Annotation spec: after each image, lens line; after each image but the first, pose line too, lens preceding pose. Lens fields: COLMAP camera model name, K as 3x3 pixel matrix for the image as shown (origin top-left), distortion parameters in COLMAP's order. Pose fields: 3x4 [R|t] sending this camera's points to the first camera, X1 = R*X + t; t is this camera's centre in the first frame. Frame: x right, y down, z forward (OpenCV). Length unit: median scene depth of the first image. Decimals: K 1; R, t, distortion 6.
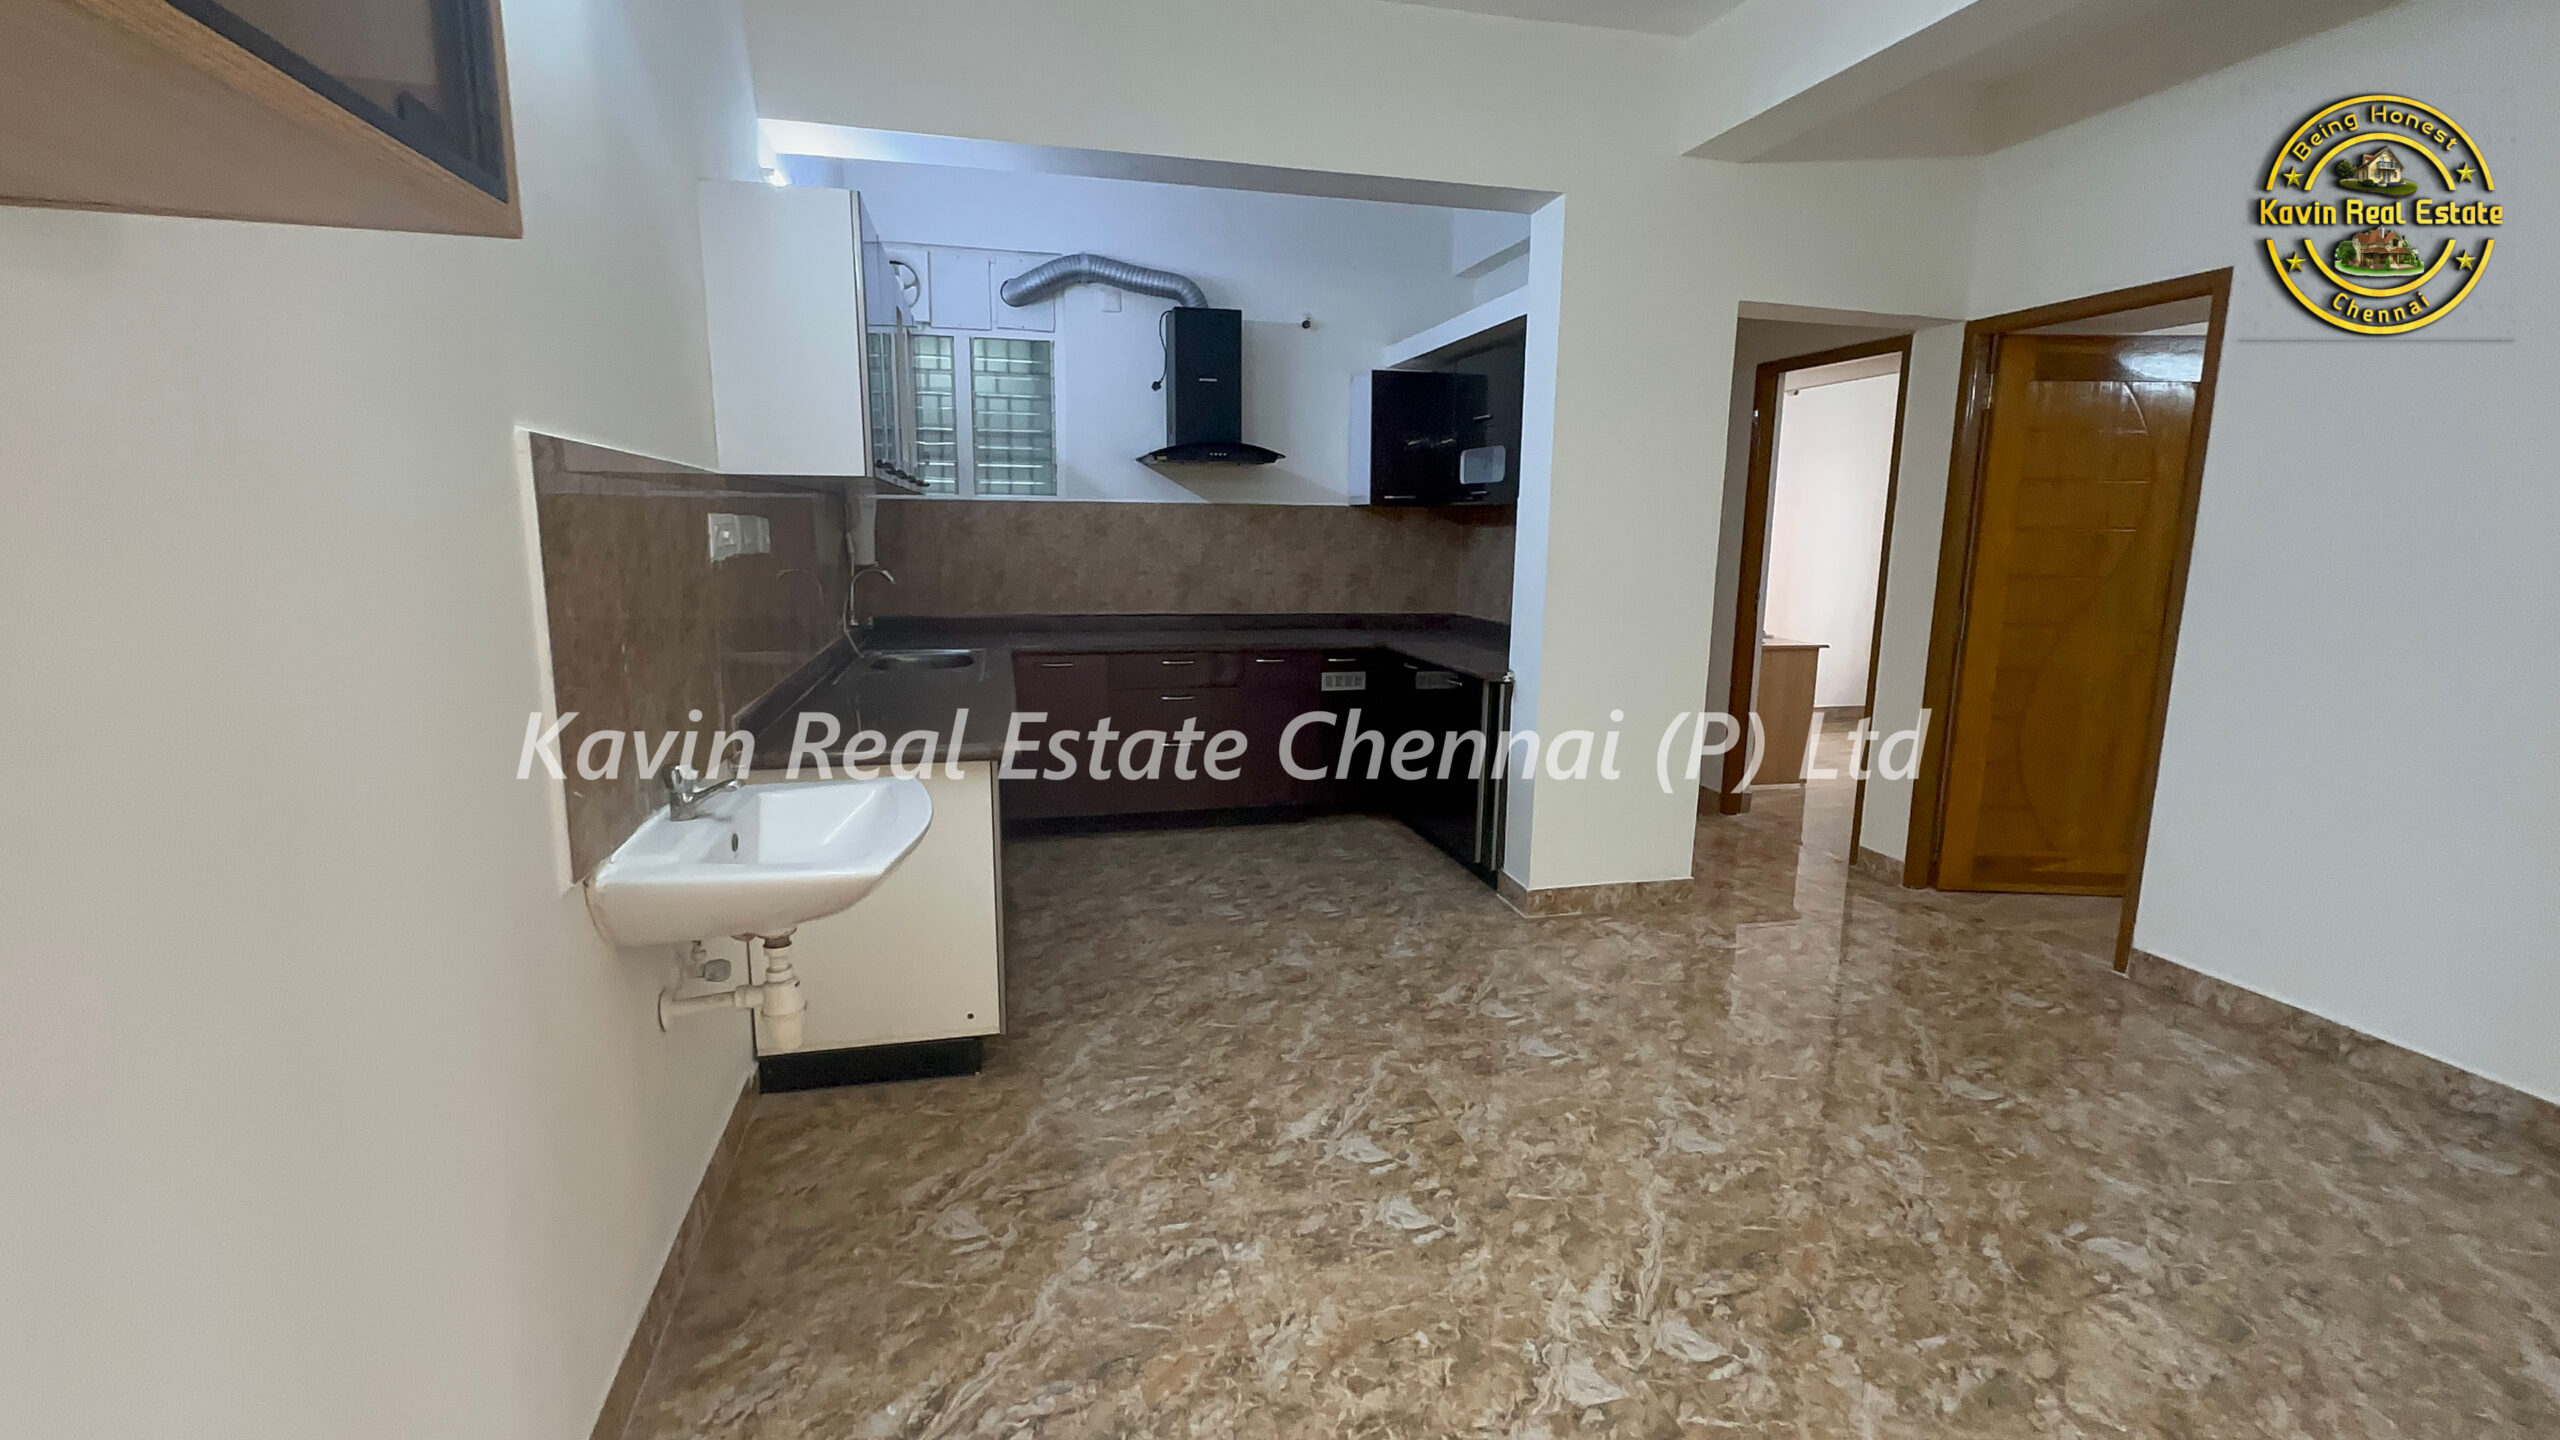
lens RADIAL K [[1124.5, 0, 1276.0], [0, 1124.5, 716.7], [0, 0, 1]] dist [-0.003355, 0.001096]
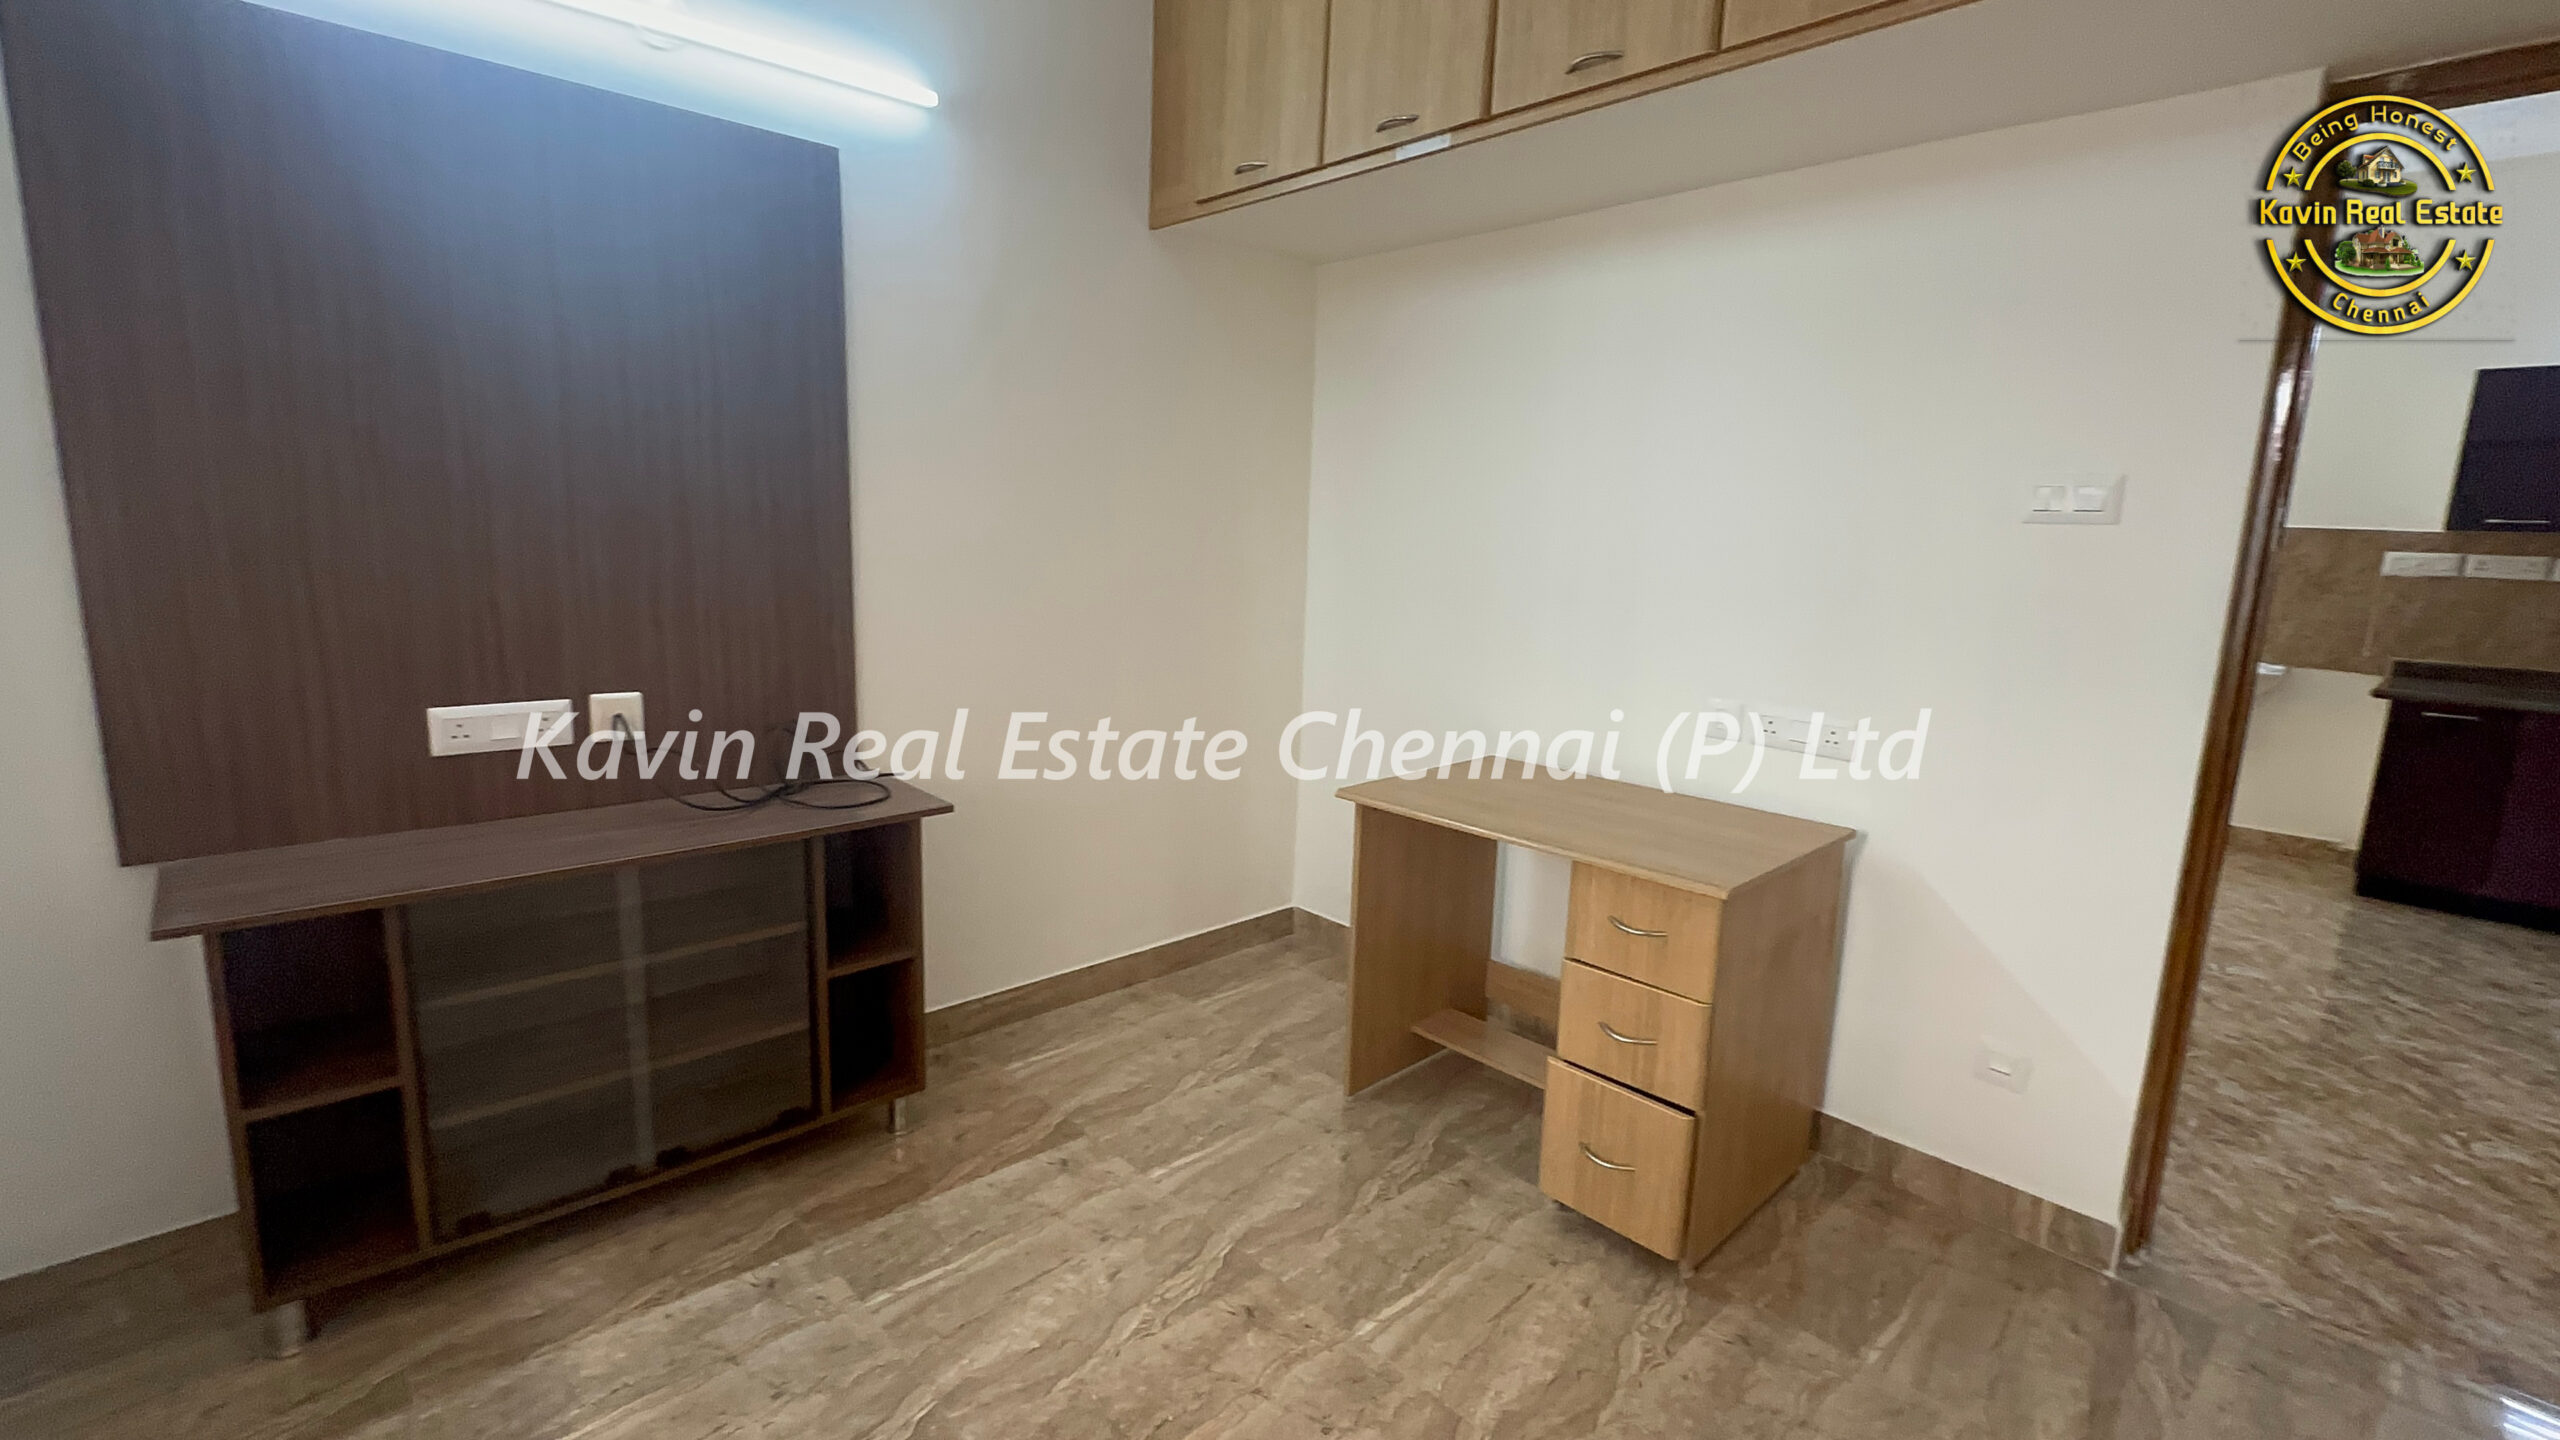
lens RADIAL K [[1124.5, 0, 1291.1], [0, 1124.5, 716.7], [0, 0, 1]] dist [-0.003355, 0.001096]
pose [[-0.874021, 0.041824, -0.484085, 1.289935], [-0.125611, 0.942972, 0.308263, -0.160069], [0.469371, 0.330234, -0.818924, 1.063616]]
